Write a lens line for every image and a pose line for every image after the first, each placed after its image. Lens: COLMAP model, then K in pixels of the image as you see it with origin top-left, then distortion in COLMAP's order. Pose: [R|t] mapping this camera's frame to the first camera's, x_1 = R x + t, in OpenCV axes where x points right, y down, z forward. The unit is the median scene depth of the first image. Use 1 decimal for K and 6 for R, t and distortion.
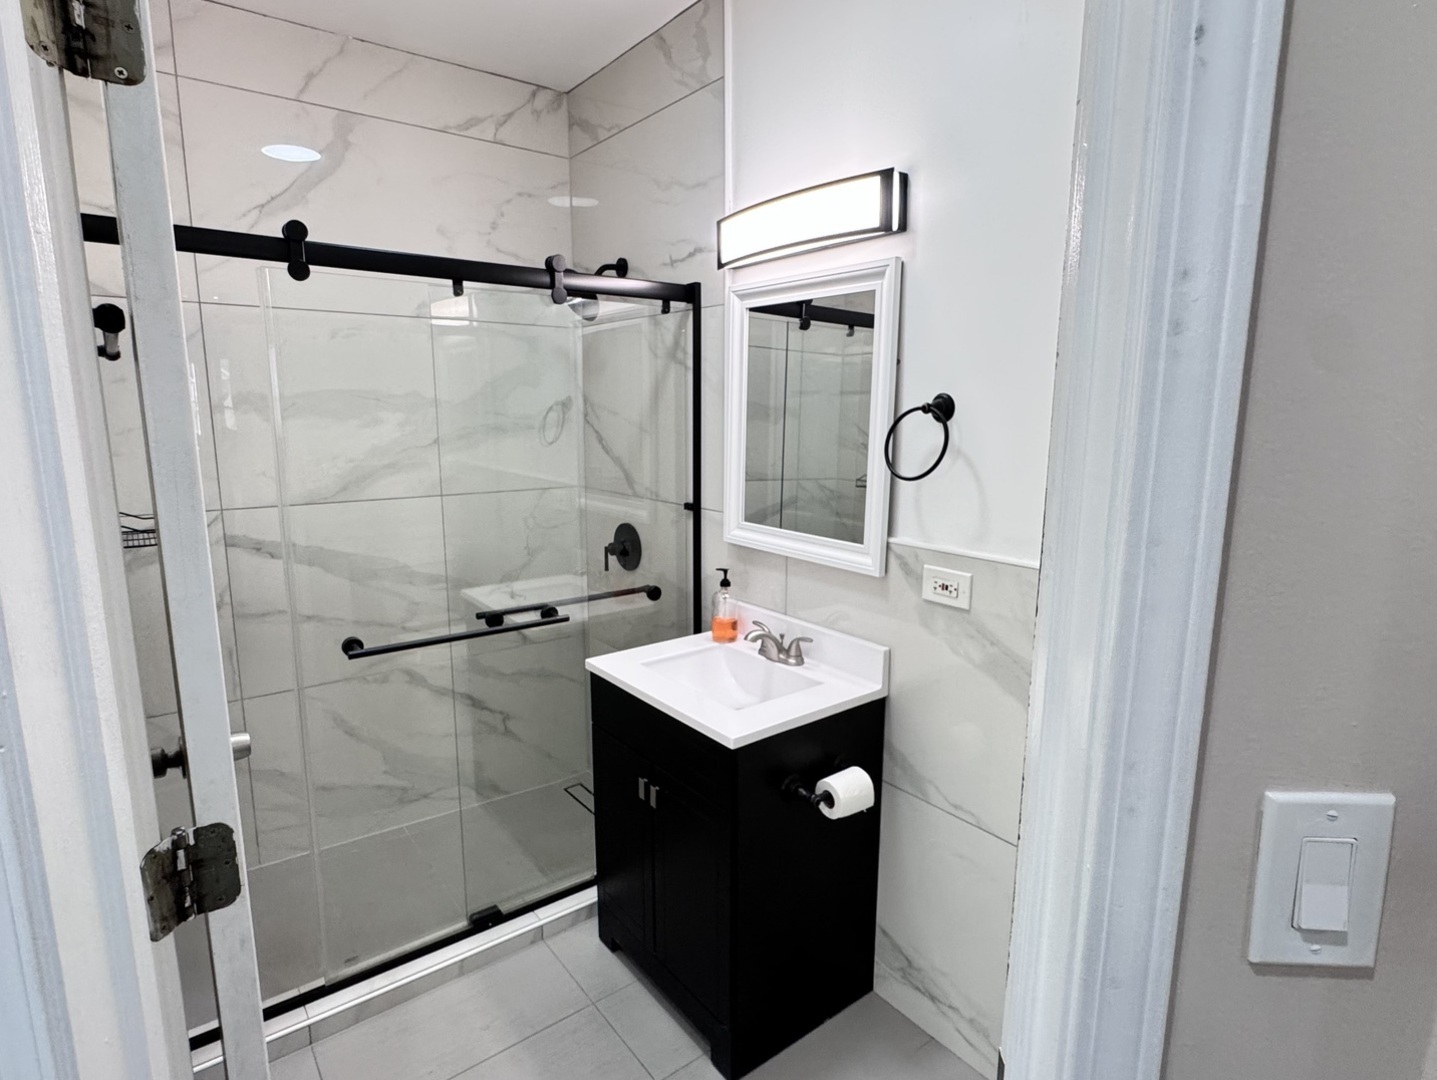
lens RADIAL K [[780.3, 0, 718.9], [0, 780.3, 537.9], [0, 0, 1]] dist [-0.003490, -0.000349]
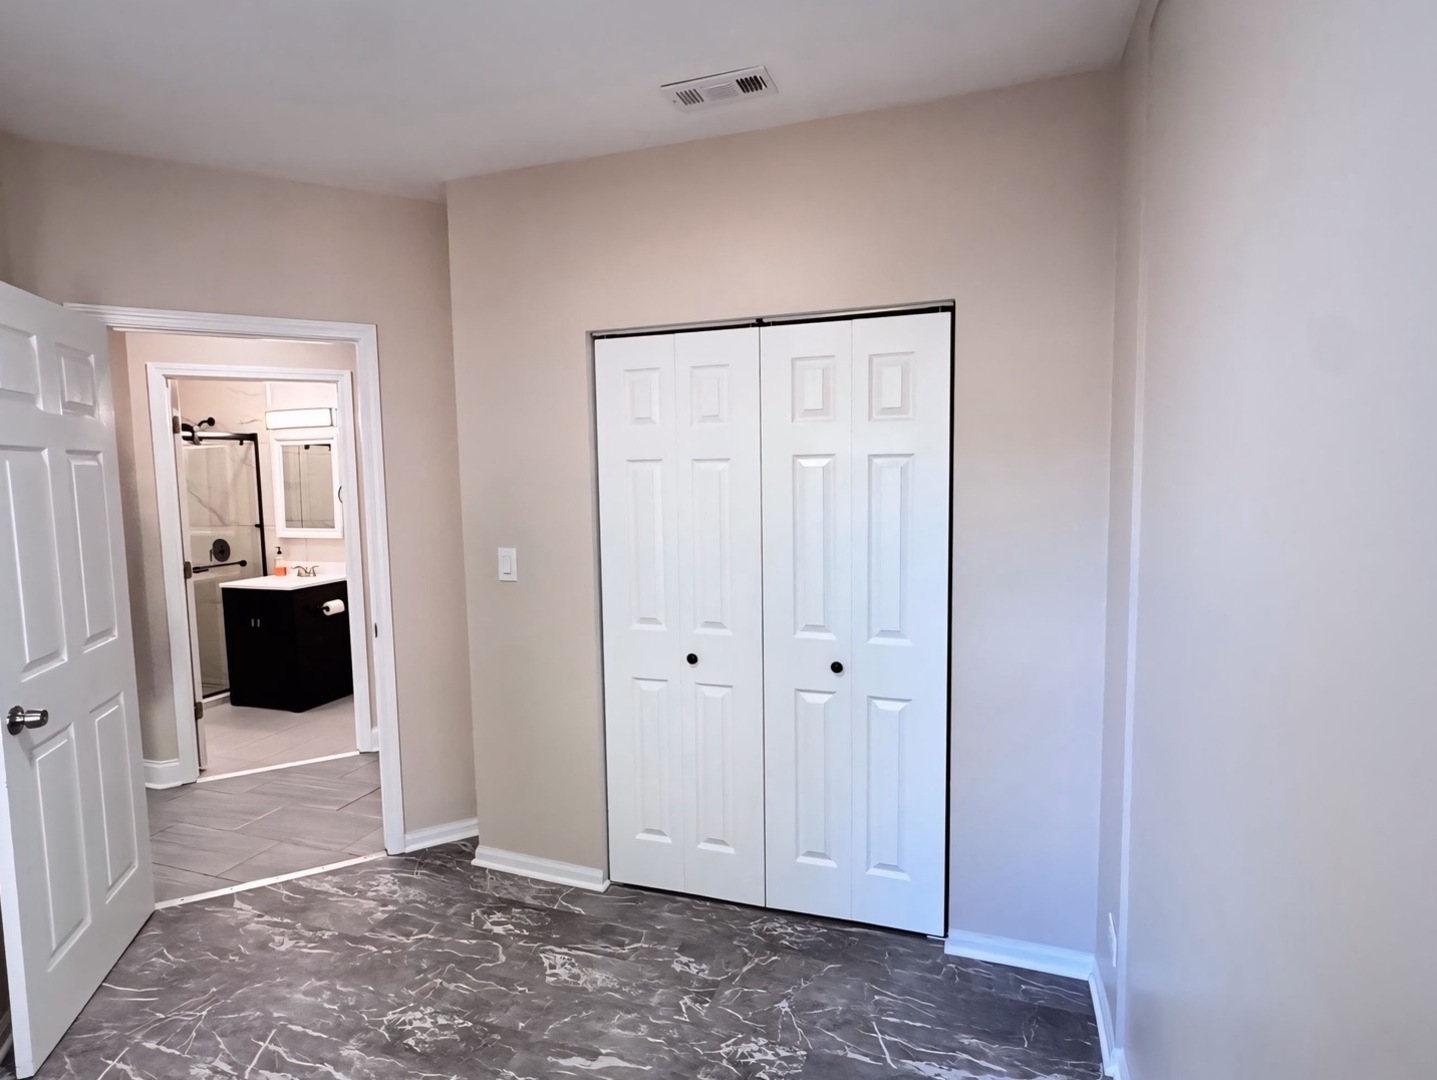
lens RADIAL K [[760.4, 0, 713.5], [0, 760.4, 542.3], [0, 0, 1]] dist [-0.006614, -0.000221]
pose [[0.836403, -0.070295, 0.543589, -0.143313], [0.118113, 0.991557, -0.053511, 0.312116], [-0.535238, 0.108962, 0.837644, -1.736523]]
